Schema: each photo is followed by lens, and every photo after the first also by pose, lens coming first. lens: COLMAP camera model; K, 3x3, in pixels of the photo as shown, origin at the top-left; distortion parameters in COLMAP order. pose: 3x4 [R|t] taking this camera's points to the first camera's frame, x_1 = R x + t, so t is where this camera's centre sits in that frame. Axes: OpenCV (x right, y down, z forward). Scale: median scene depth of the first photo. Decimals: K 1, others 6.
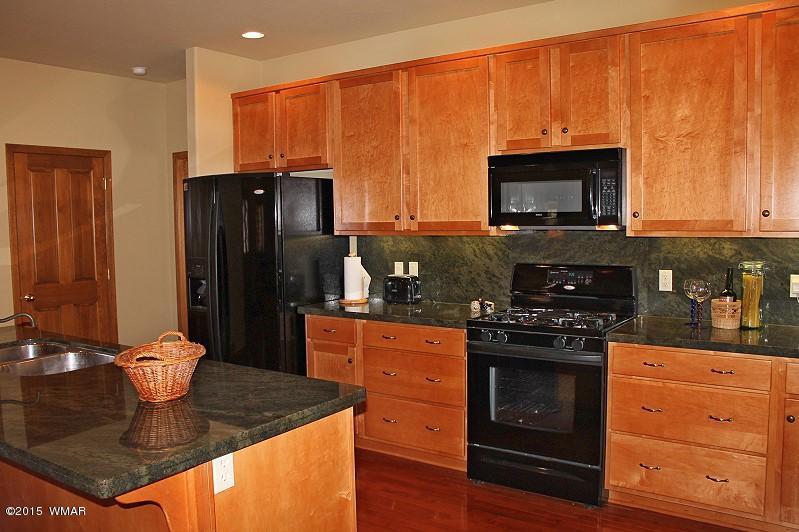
lens RADIAL K [[681.7, 0, 399.5], [0, 681.7, 266.0], [0, 0, 1]] dist [-0.140243, 0.103719]
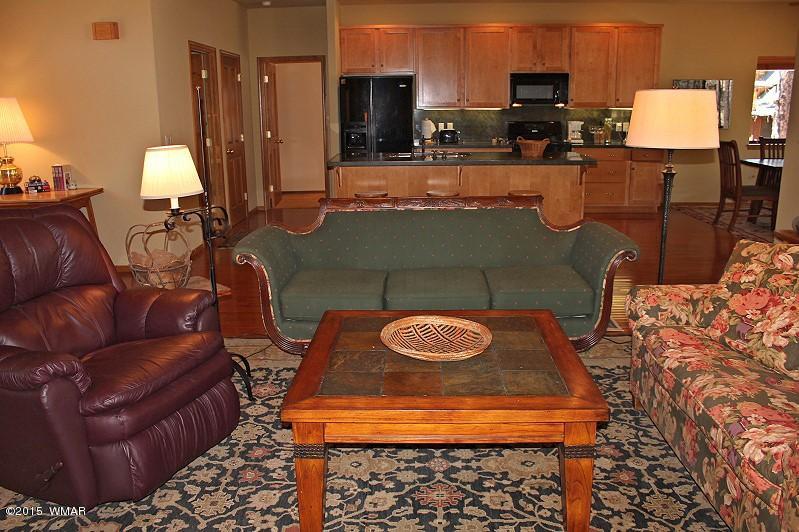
lens RADIAL K [[681.7, 0, 399.5], [0, 681.7, 266.0], [0, 0, 1]] dist [-0.140243, 0.103719]
pose [[0.837525, -0.120655, 0.532911, -1.485079], [0.036263, 0.985438, 0.166121, 0.089633], [-0.545194, -0.119806, 0.829705, -0.765552]]
